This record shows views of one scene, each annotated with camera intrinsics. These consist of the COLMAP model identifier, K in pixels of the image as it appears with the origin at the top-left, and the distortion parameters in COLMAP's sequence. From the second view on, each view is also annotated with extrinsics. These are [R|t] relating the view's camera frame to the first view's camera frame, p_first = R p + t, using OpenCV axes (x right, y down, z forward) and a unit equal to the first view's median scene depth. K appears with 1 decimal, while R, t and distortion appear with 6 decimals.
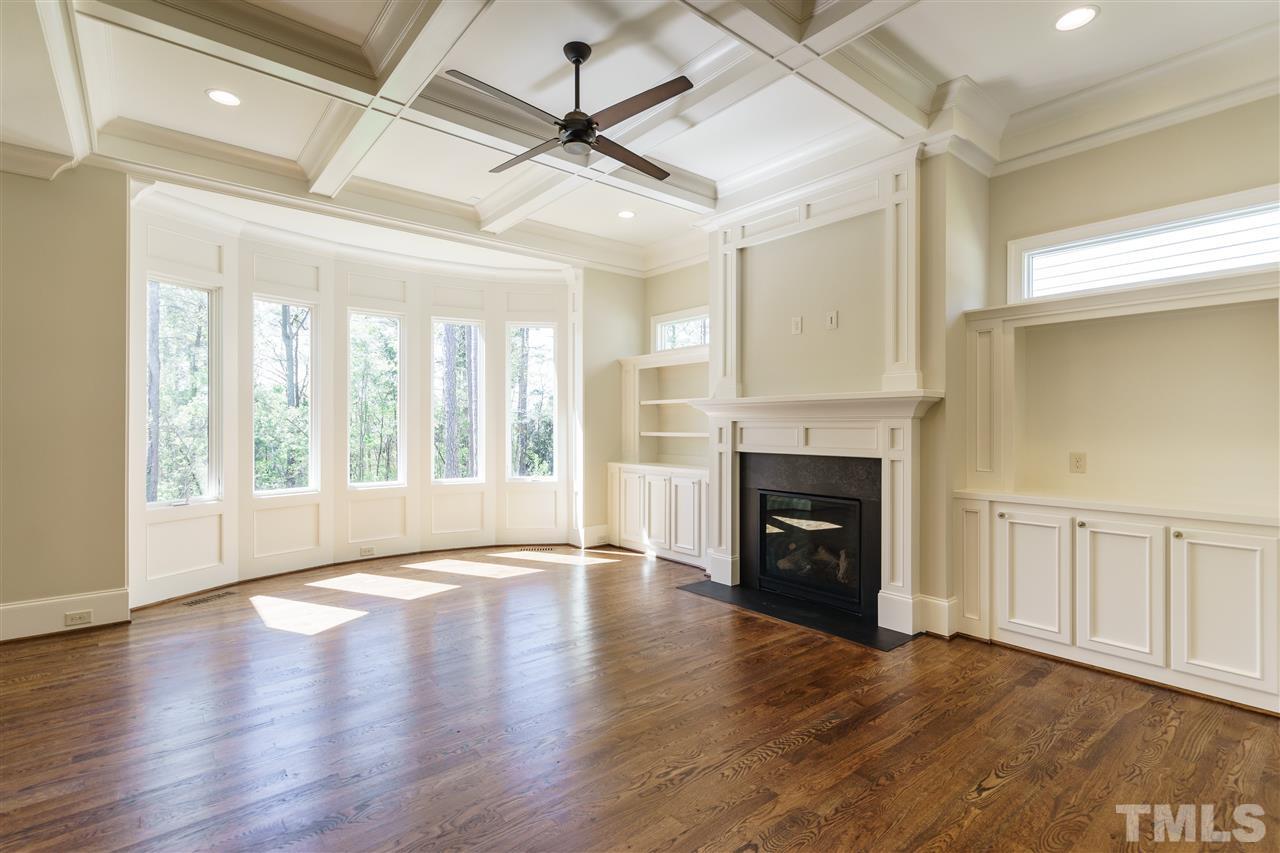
lens RADIAL K [[619.0, 0, 599.6], [0, 619.0, 428.1], [0, 0, 1]] dist [-0.005984, -0.001940]
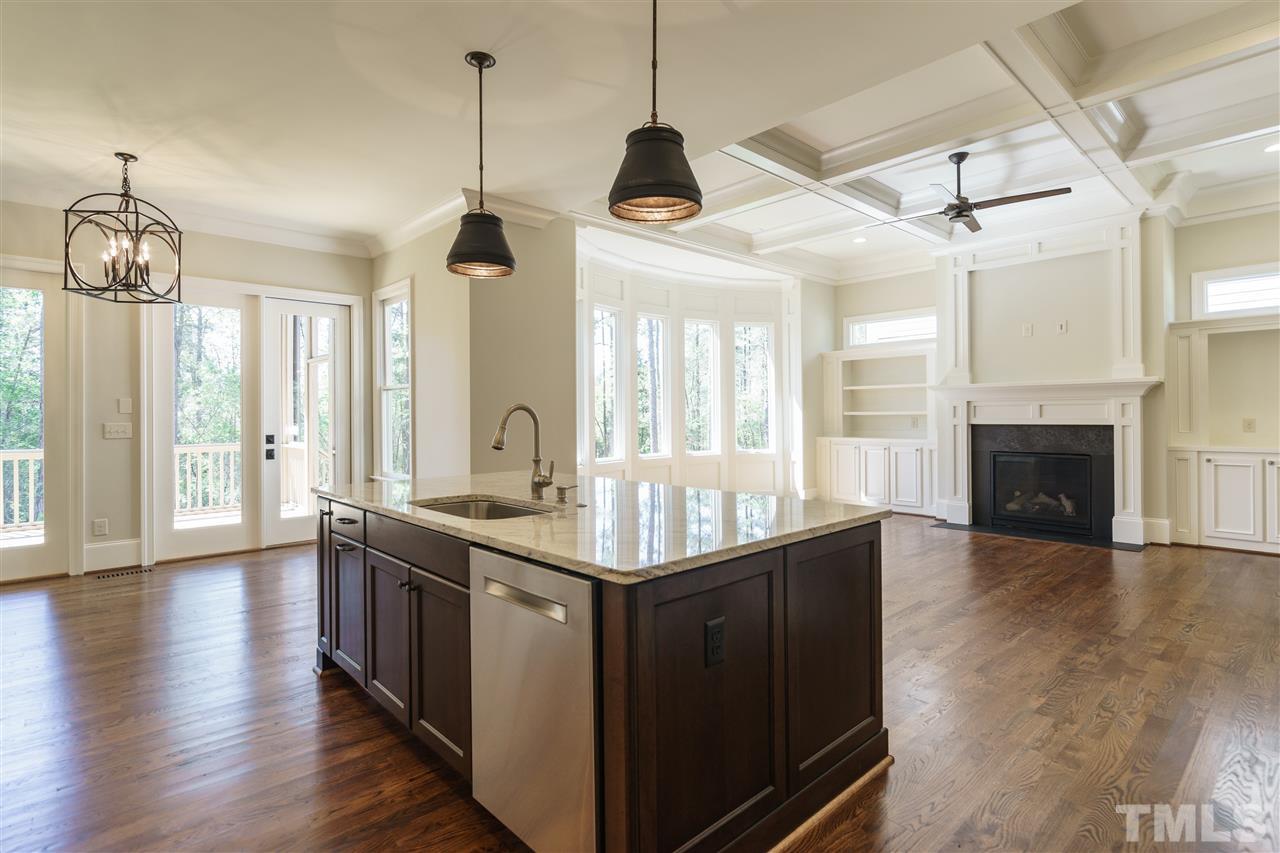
lens RADIAL K [[619.0, 0, 641.0], [0, 619.0, 414.4], [0, 0, 1]] dist [-0.005984, -0.001940]
pose [[0.998361, -0.013658, 0.055581, -0.705328], [0.013648, 0.999907, 0.000559, 0.008541], [-0.055584, 0.000200, 0.998454, -0.362495]]
